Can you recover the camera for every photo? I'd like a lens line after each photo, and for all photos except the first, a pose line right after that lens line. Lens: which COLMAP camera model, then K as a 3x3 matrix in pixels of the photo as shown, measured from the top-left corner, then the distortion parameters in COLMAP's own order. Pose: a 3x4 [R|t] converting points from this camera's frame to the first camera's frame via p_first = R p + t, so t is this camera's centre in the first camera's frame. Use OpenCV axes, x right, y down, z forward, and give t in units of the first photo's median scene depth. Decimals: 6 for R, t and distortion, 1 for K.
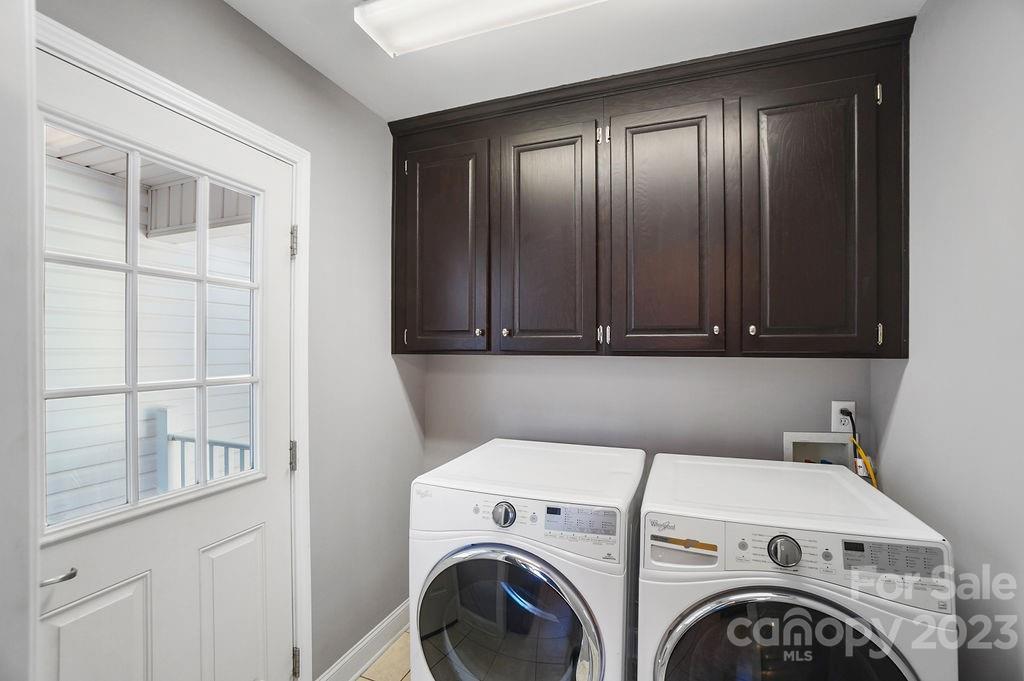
lens RADIAL K [[454.8, 0, 513.5], [0, 454.8, 348.4], [0, 0, 1]] dist [-0.022070, 0.000430]
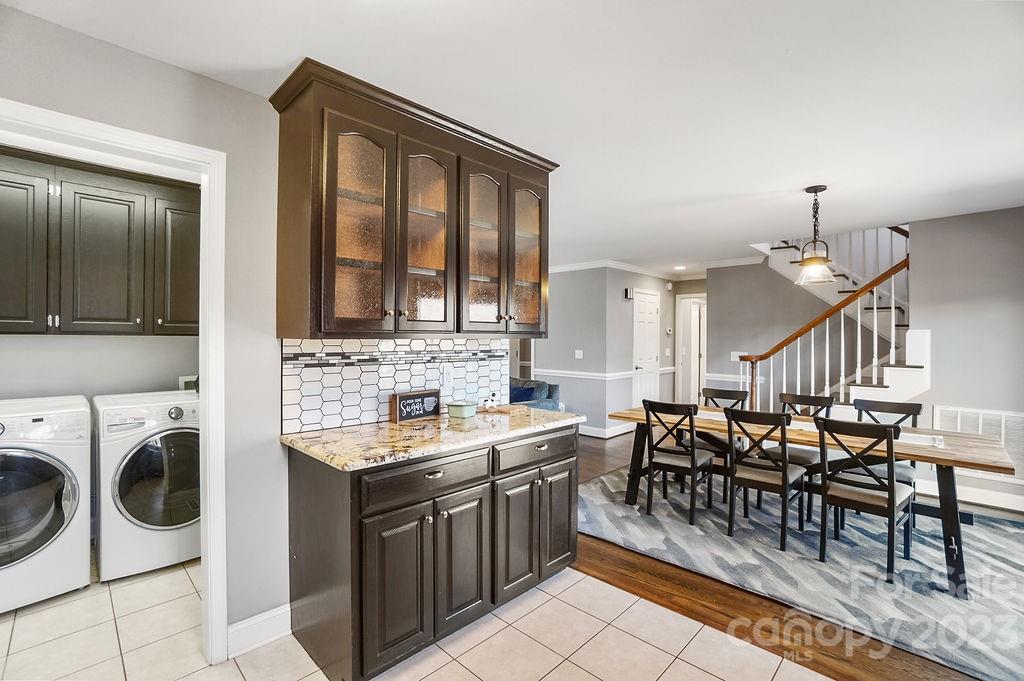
lens RADIAL K [[454.8, 0, 514.5], [0, 454.8, 341.0], [0, 0, 1]] dist [-0.022070, 0.000430]
pose [[0.408439, -0.006109, 0.912765, -0.540962], [-0.003726, 0.999958, 0.008360, 0.019060], [-0.912778, -0.006816, 0.408399, -1.046470]]
